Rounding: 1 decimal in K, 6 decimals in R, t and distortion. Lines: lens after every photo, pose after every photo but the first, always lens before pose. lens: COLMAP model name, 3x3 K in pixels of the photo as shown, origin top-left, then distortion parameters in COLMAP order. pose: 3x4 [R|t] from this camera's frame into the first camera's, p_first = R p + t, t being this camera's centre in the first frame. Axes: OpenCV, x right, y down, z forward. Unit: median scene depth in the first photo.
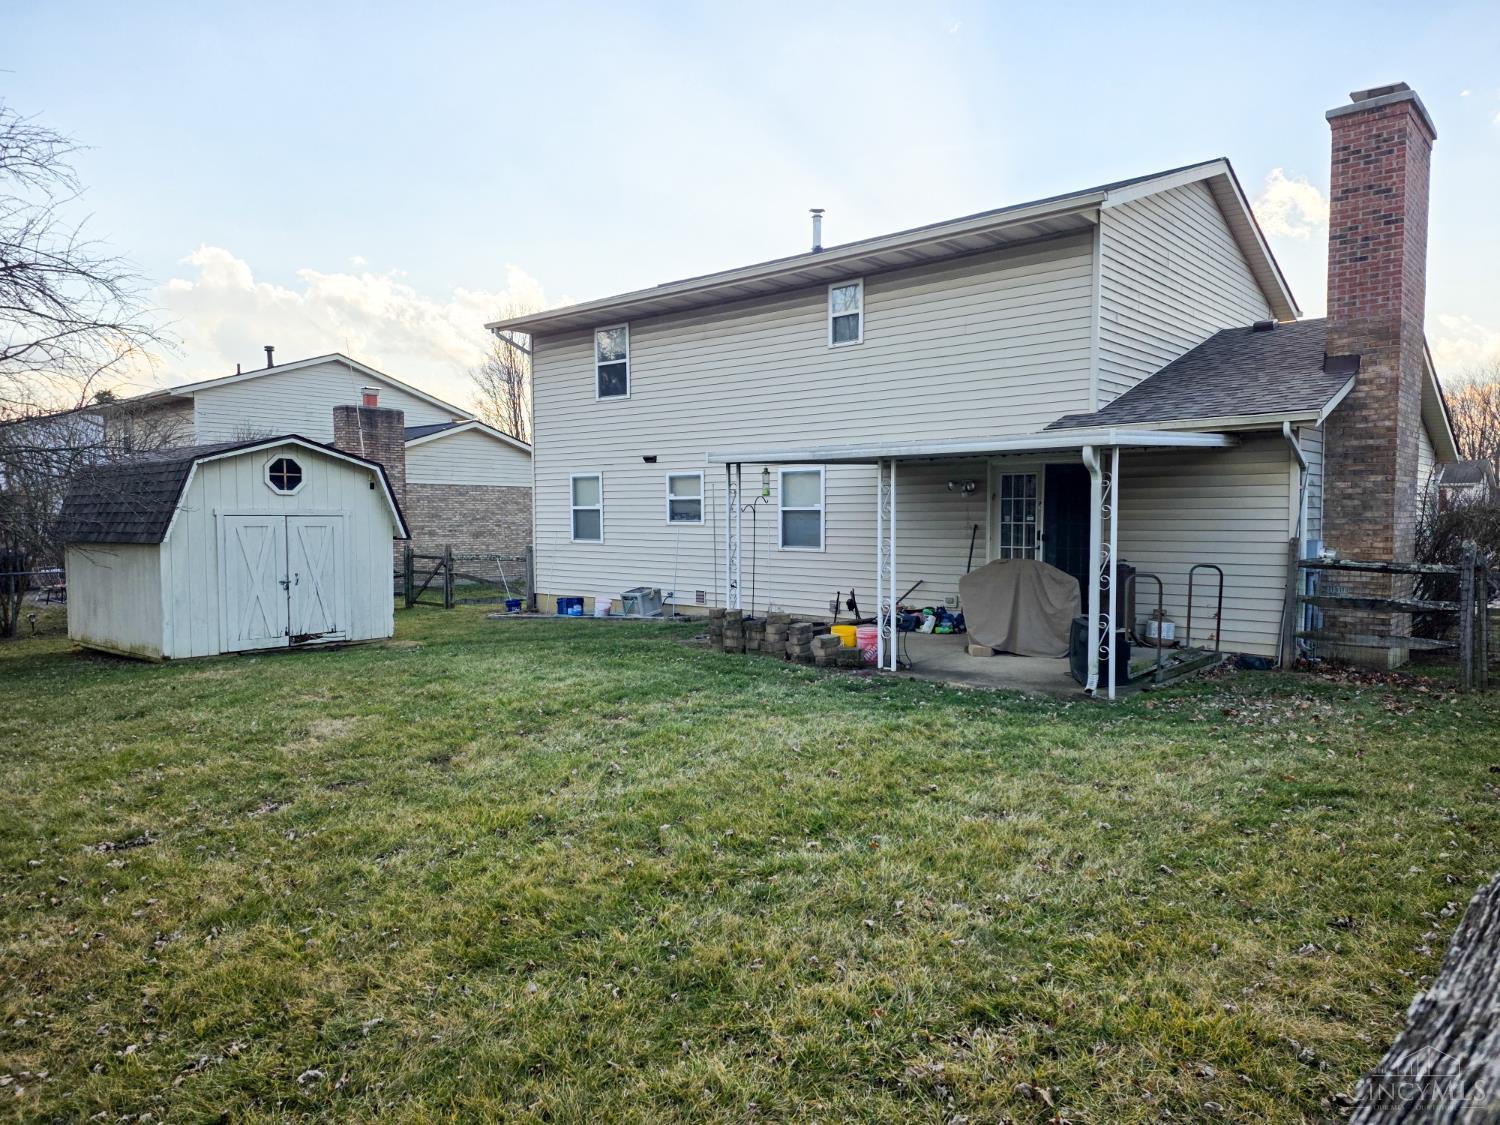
lens RADIAL K [[974.9, 0, 744.4], [0, 974.9, 570.5], [0, 0, 1]] dist [0.049671, -0.013574]
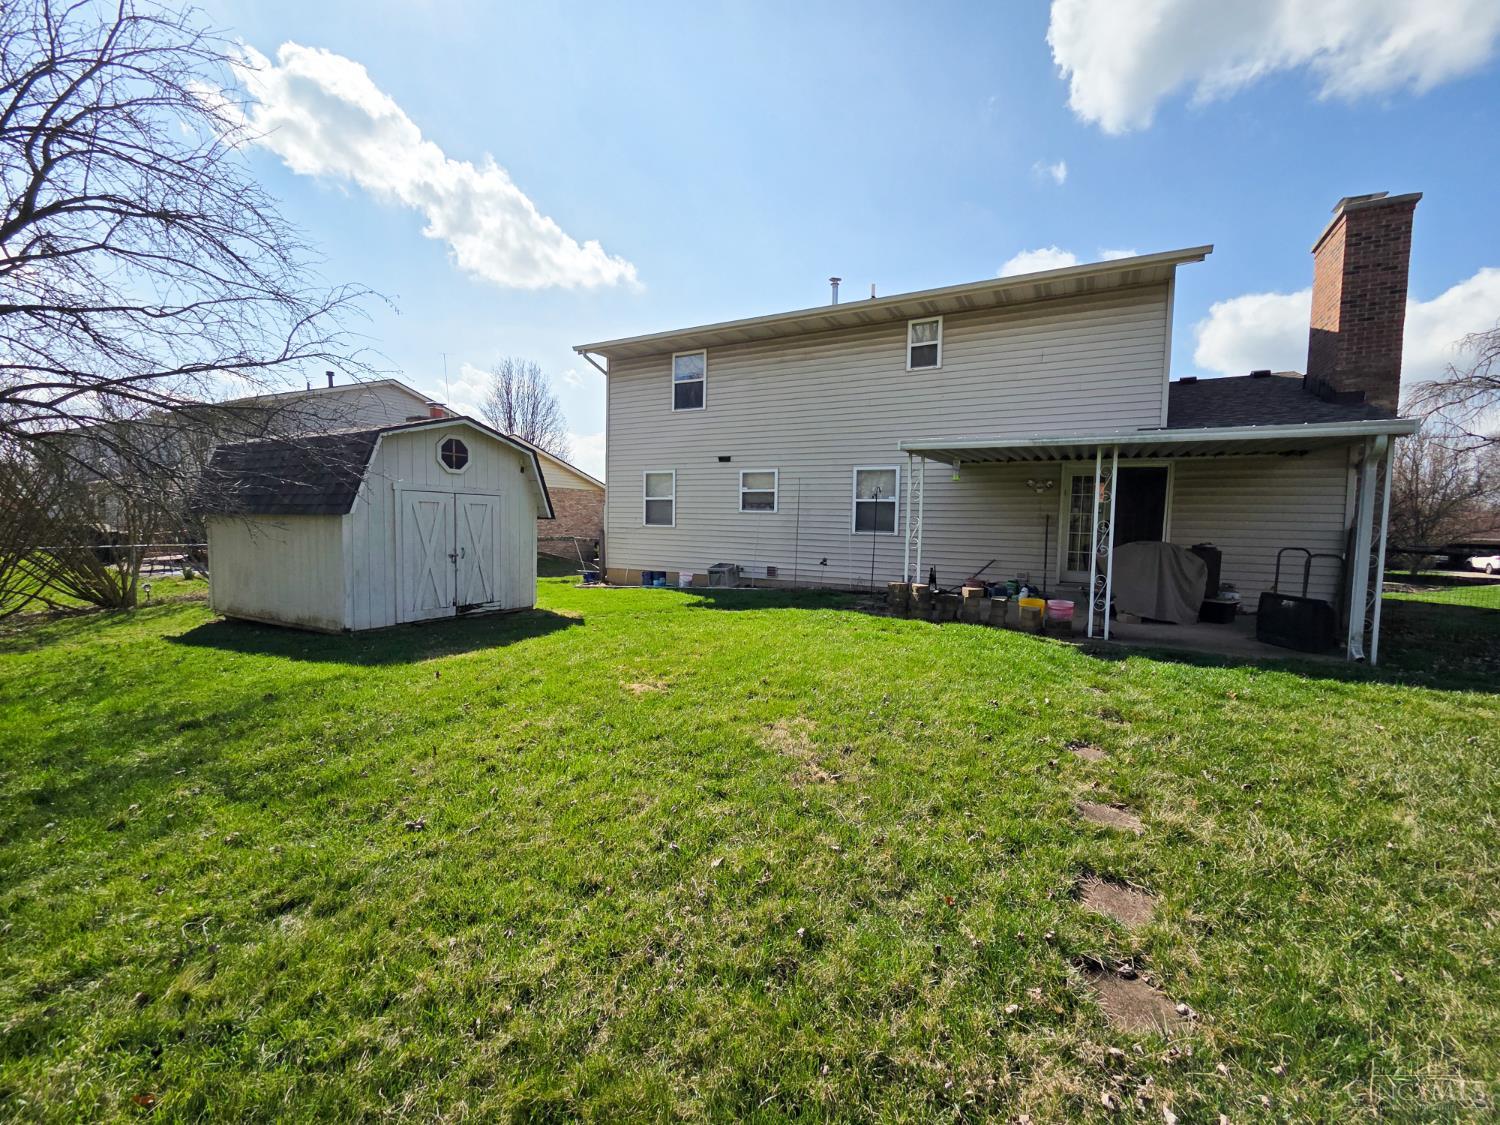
lens RADIAL K [[631.8, 0, 746.1], [0, 631.8, 552.6], [0, 0, 1]] dist [-0.002695, 0.002815]
pose [[0.981794, 0.011024, 0.189630, -0.276393], [-0.010688, 0.999939, -0.002796, 0.006906], [-0.189649, 0.000719, 0.981852, 0.263972]]
